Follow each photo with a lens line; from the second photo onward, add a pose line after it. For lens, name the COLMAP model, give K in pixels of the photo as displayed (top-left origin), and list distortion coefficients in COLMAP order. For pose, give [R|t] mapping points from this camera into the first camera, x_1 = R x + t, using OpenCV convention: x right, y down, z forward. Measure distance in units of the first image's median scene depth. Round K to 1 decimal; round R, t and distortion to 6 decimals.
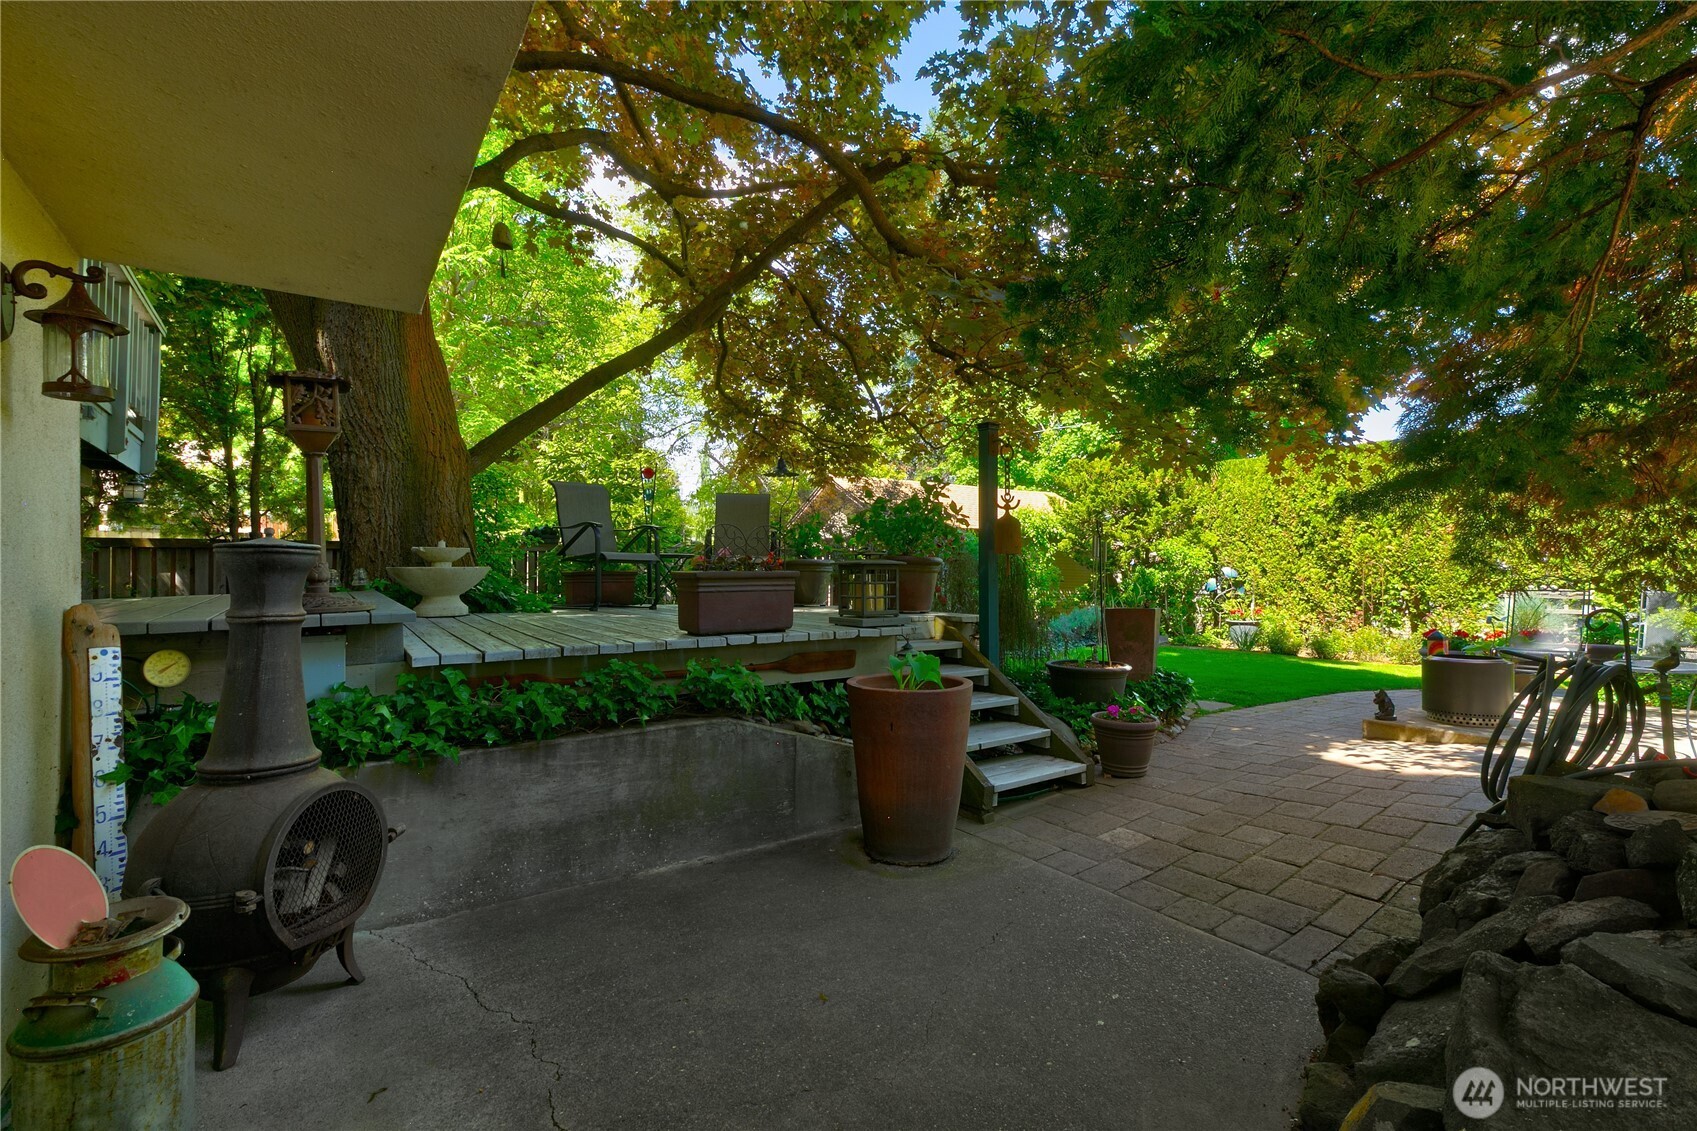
lens RADIAL K [[765.6, 0, 848.5], [0, 765.6, 565.5], [0, 0, 1]] dist [0.002927, -0.000261]
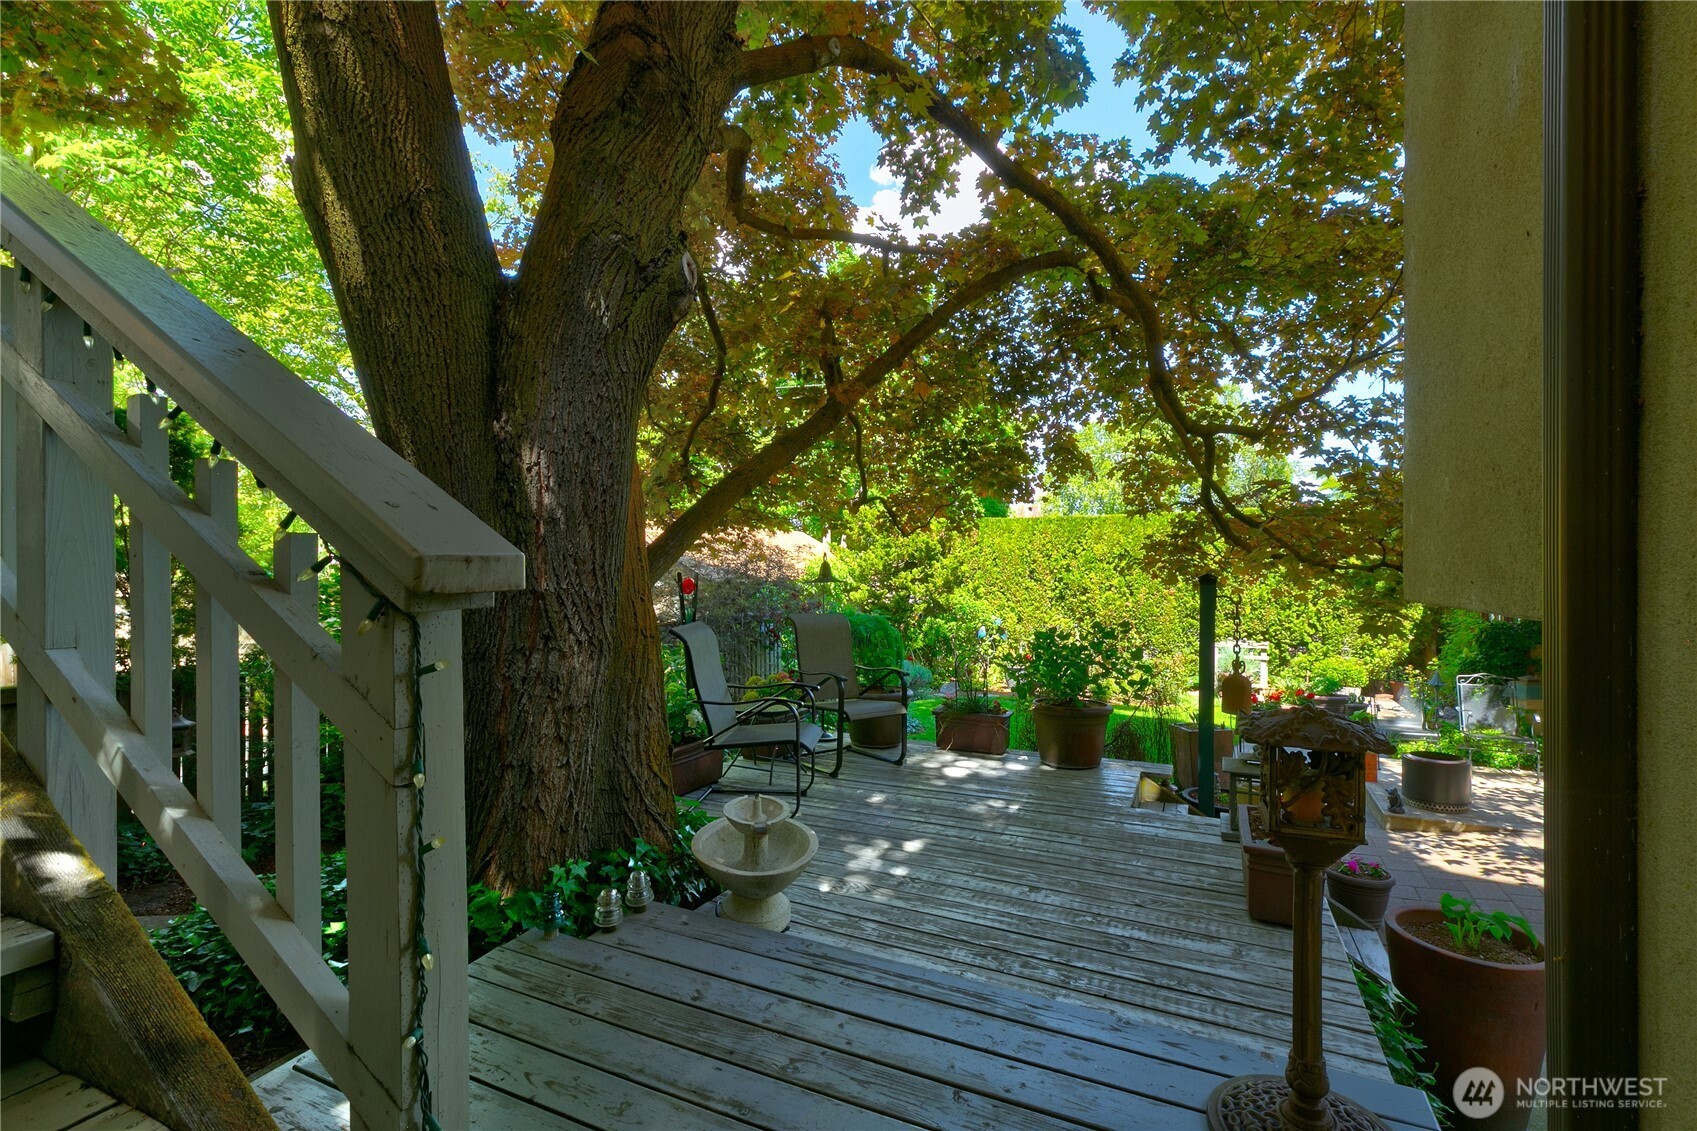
lens RADIAL K [[765.6, 0, 848.5], [0, 765.6, 565.5], [0, 0, 1]] dist [0.002927, -0.000261]
pose [[0.870255, 0.005857, 0.492567, -0.253185], [-0.005221, 0.999983, -0.002667, -0.071387], [-0.492574, -0.000251, 0.870270, 0.144306]]
